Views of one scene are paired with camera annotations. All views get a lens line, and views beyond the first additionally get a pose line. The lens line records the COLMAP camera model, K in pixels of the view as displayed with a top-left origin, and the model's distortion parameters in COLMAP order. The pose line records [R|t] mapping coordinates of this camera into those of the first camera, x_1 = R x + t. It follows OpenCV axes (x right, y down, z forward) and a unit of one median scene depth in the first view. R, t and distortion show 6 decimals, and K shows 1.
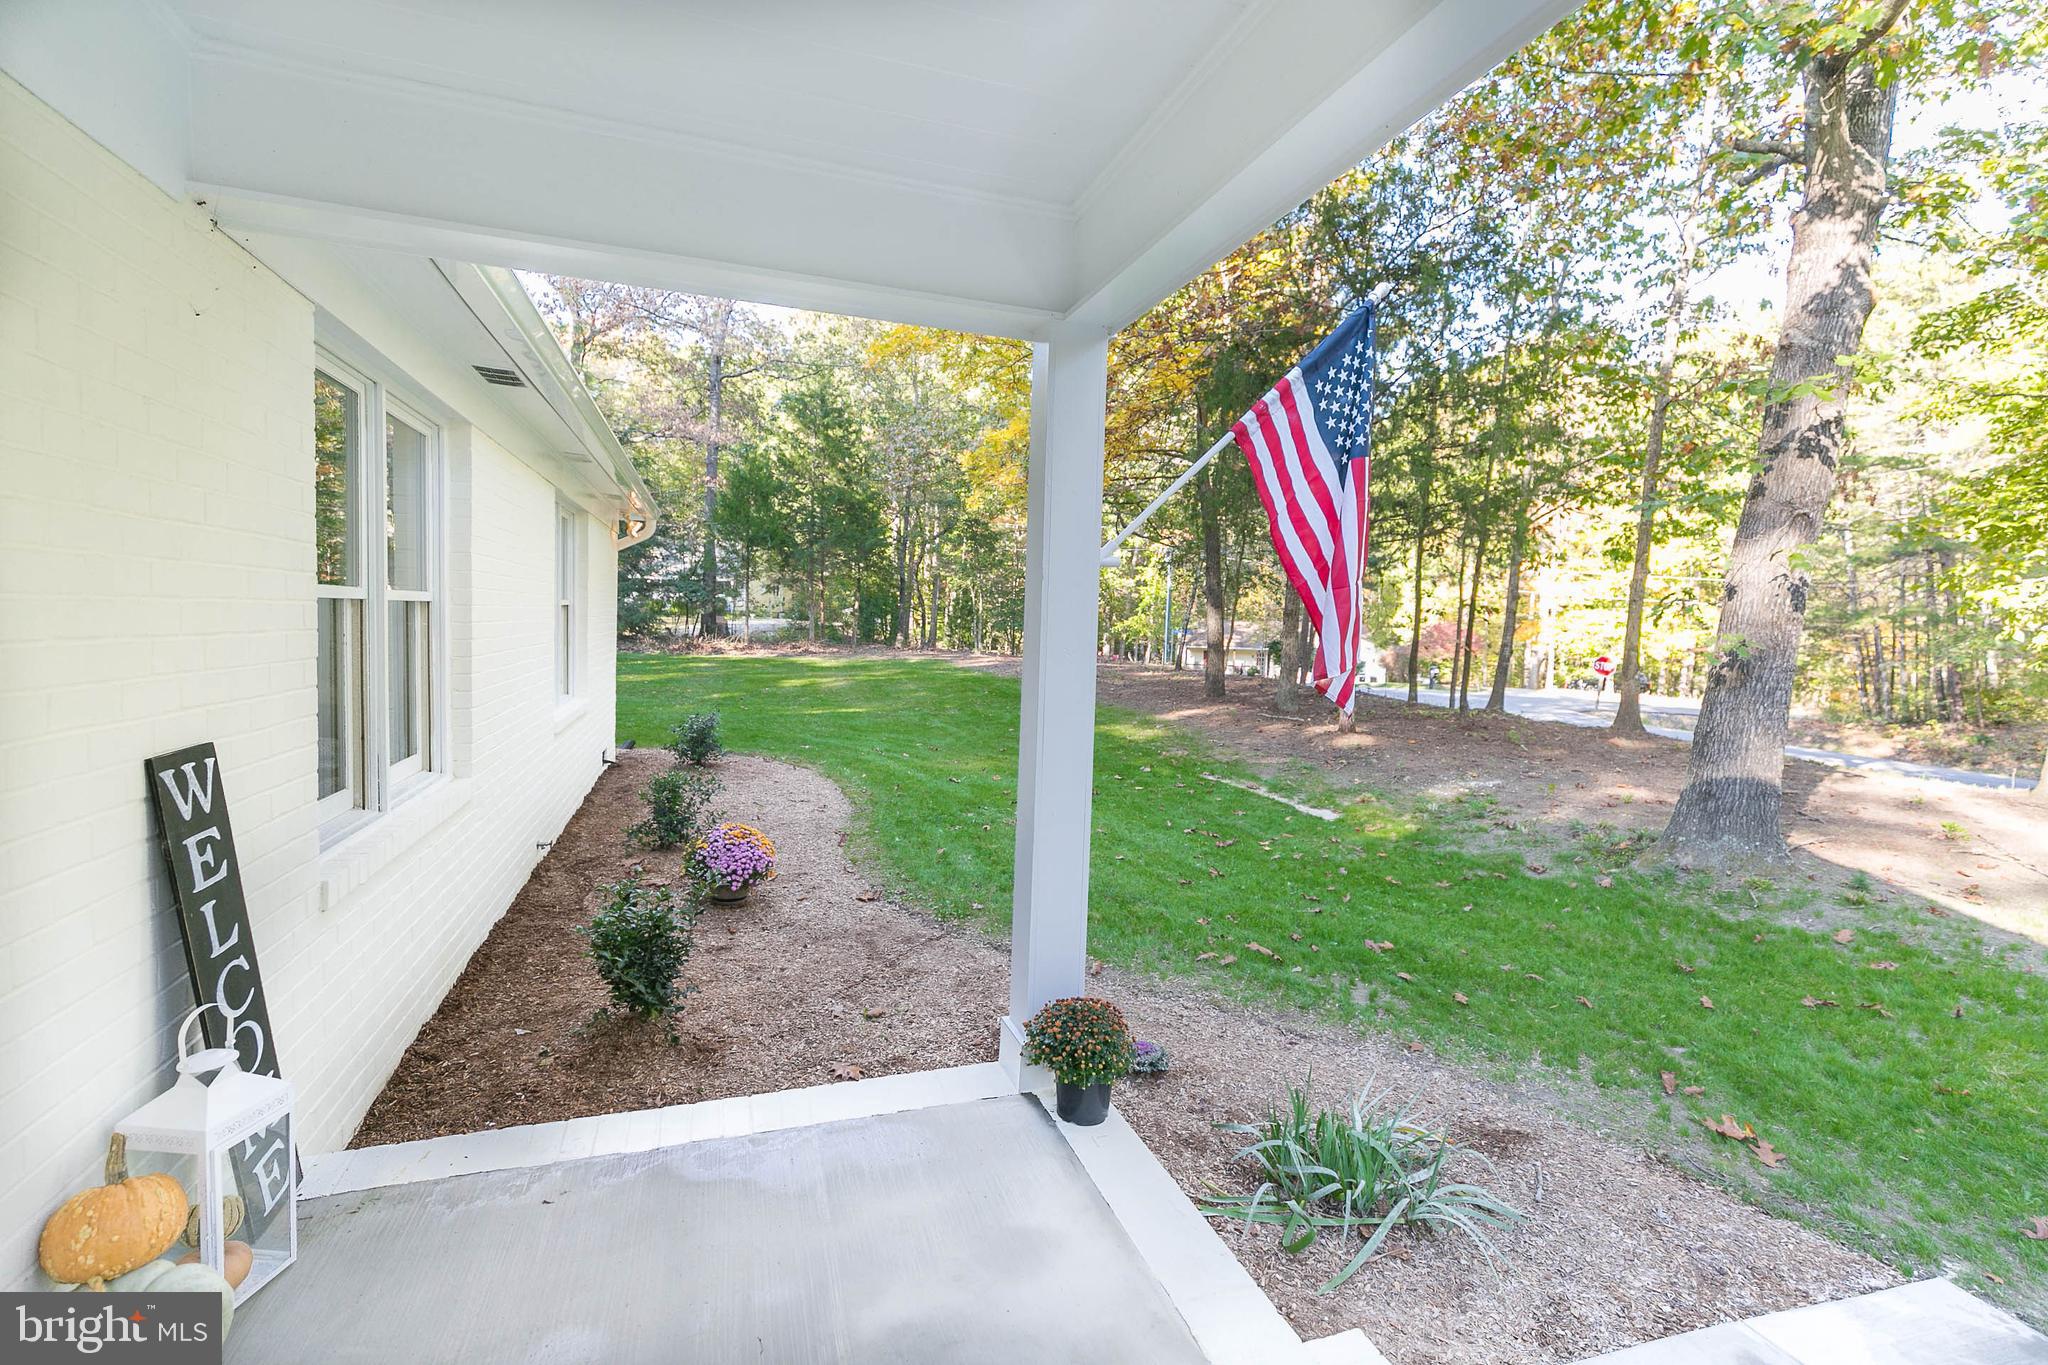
lens RADIAL K [[921.2, 0, 1020.0], [0, 921.2, 678.1], [0, 0, 1]] dist [0.003259, 0.006464]
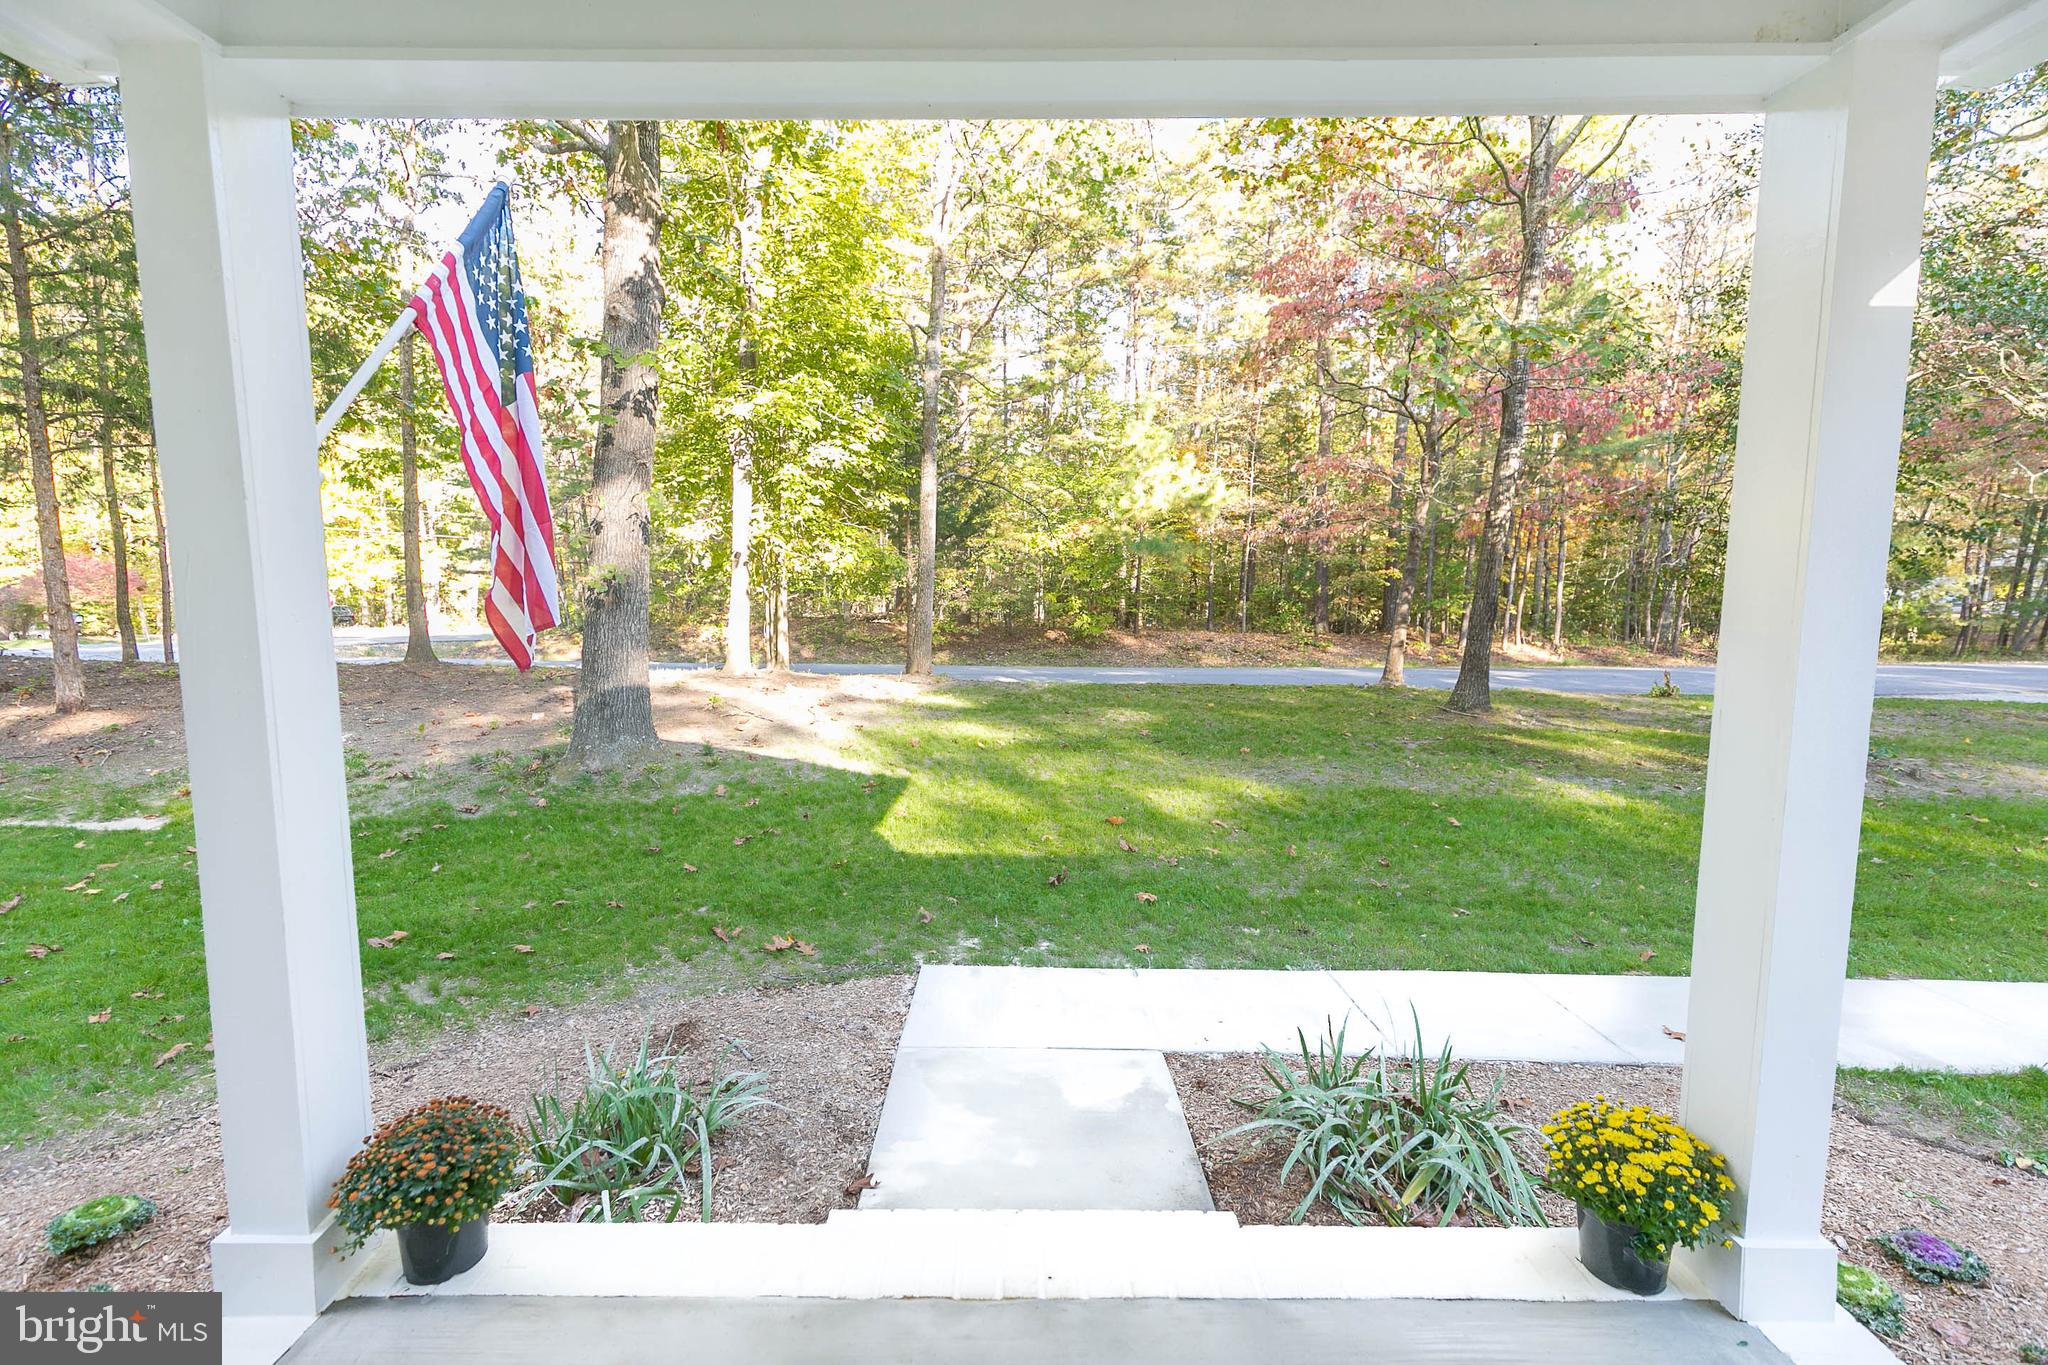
lens RADIAL K [[921.2, 0, 1020.0], [0, 921.2, 678.1], [0, 0, 1]] dist [0.003259, 0.006464]
pose [[0.321313, -0.140016, 0.936565, -0.202668], [0.068752, 0.989848, 0.124395, -0.017291], [-0.944474, 0.024421, 0.327677, 0.167755]]
